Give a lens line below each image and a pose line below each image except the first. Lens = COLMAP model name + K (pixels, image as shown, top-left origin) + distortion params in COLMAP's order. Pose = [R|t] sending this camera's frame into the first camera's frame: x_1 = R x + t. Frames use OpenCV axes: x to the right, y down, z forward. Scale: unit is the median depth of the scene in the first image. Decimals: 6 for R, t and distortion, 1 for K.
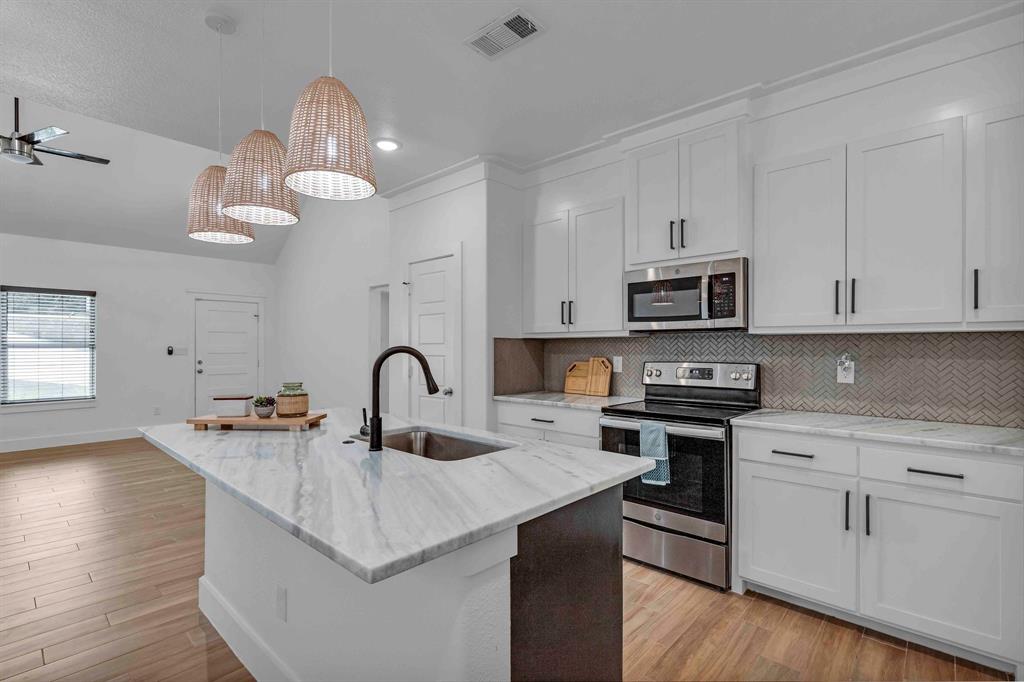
lens RADIAL K [[462.7, 0, 516.6], [0, 462.7, 351.9], [0, 0, 1]] dist [0.011551, -0.001585]
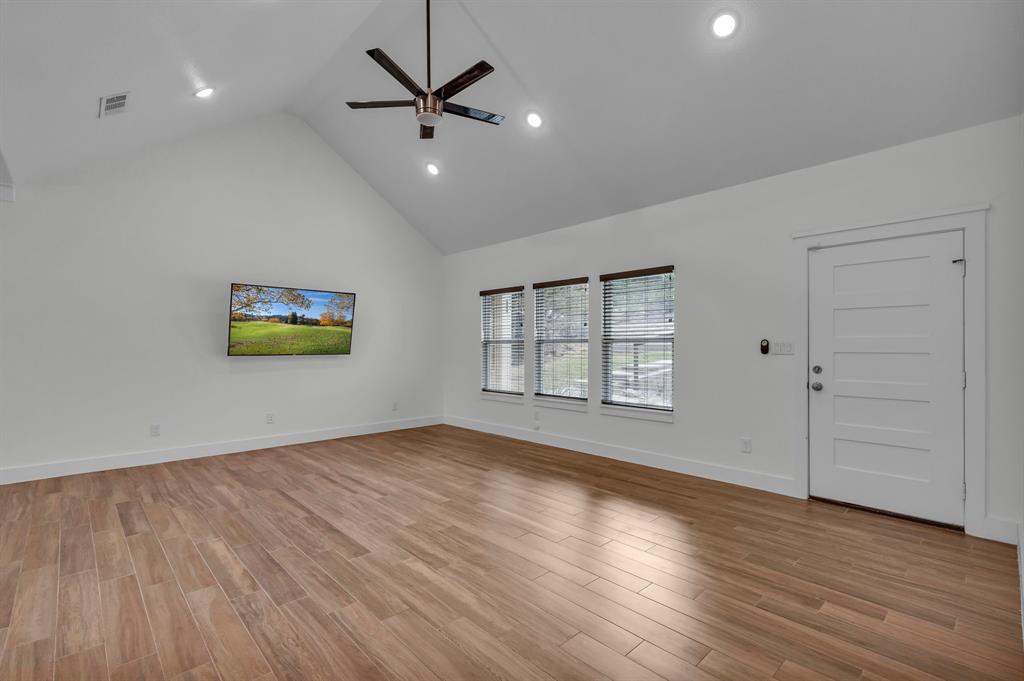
lens RADIAL K [[462.7, 0, 509.5], [0, 462.7, 345.4], [0, 0, 1]] dist [0.011551, -0.001585]
pose [[-0.077385, 0.002683, -0.996998, -0.340560], [-0.005952, 0.999977, 0.003153, -0.010424], [0.996984, 0.006178, -0.077367, 1.794847]]
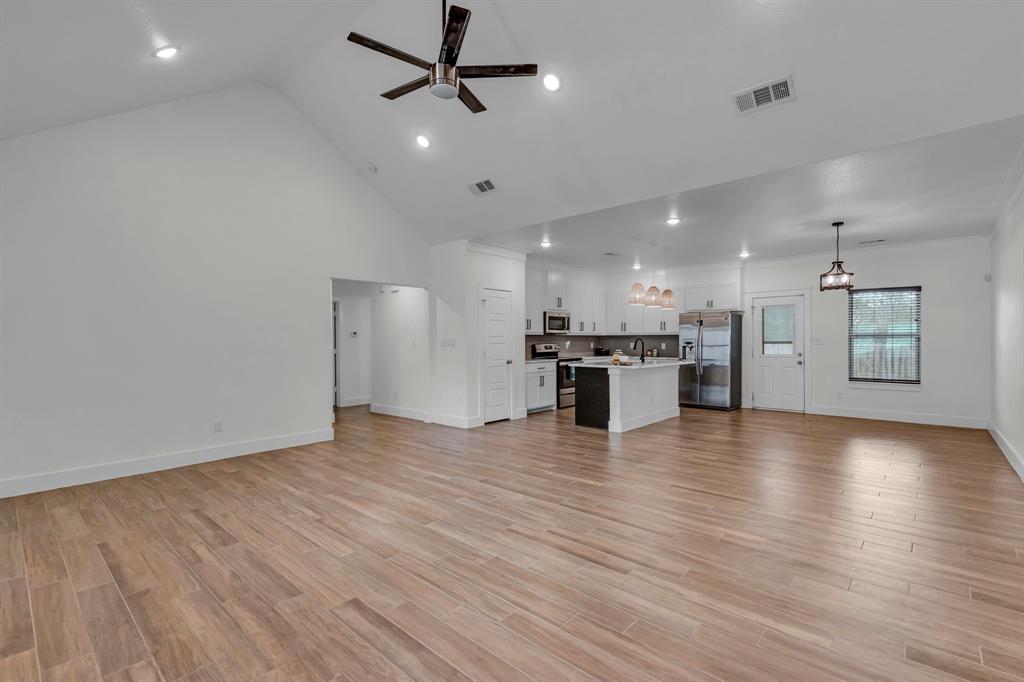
lens RADIAL K [[462.7, 0, 506.7], [0, 462.7, 340.8], [0, 0, 1]] dist [0.011551, -0.001585]
pose [[0.004833, -0.001539, 0.999987, -2.734567], [0.012832, 0.999917, 0.001477, -0.006156], [-0.999906, 0.012825, 0.004852, 1.324733]]
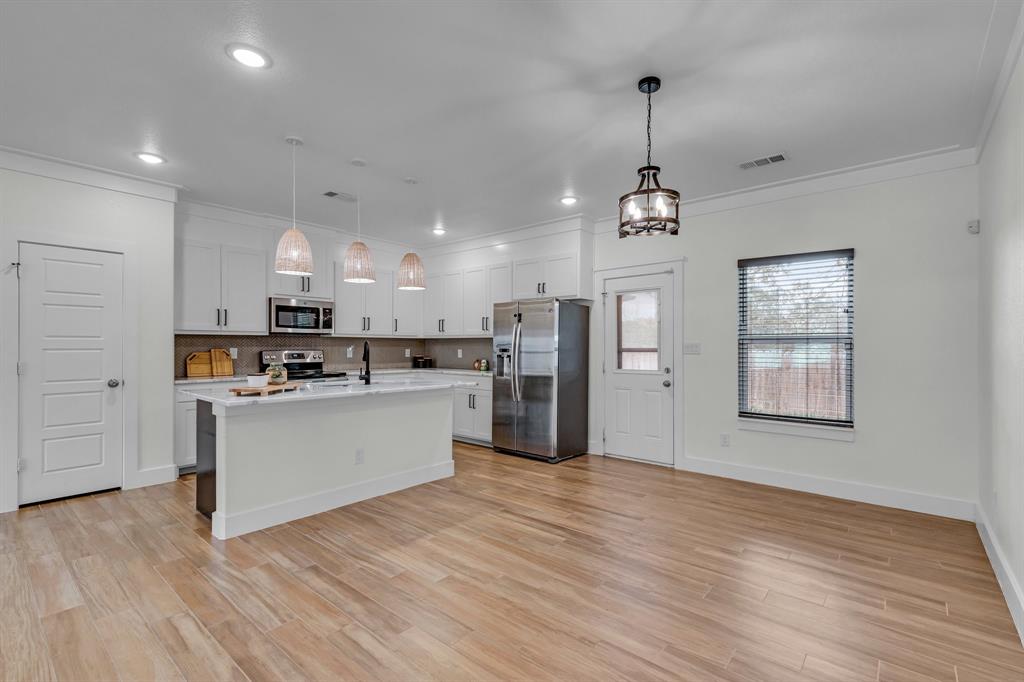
lens RADIAL K [[462.7, 0, 510.0], [0, 462.7, 344.6], [0, 0, 1]] dist [0.011551, -0.001585]
pose [[-0.023190, 0.002805, 0.999727, -1.593862], [0.006566, 0.999975, -0.002653, 0.010386], [-0.999710, 0.006502, -0.023208, 0.187146]]
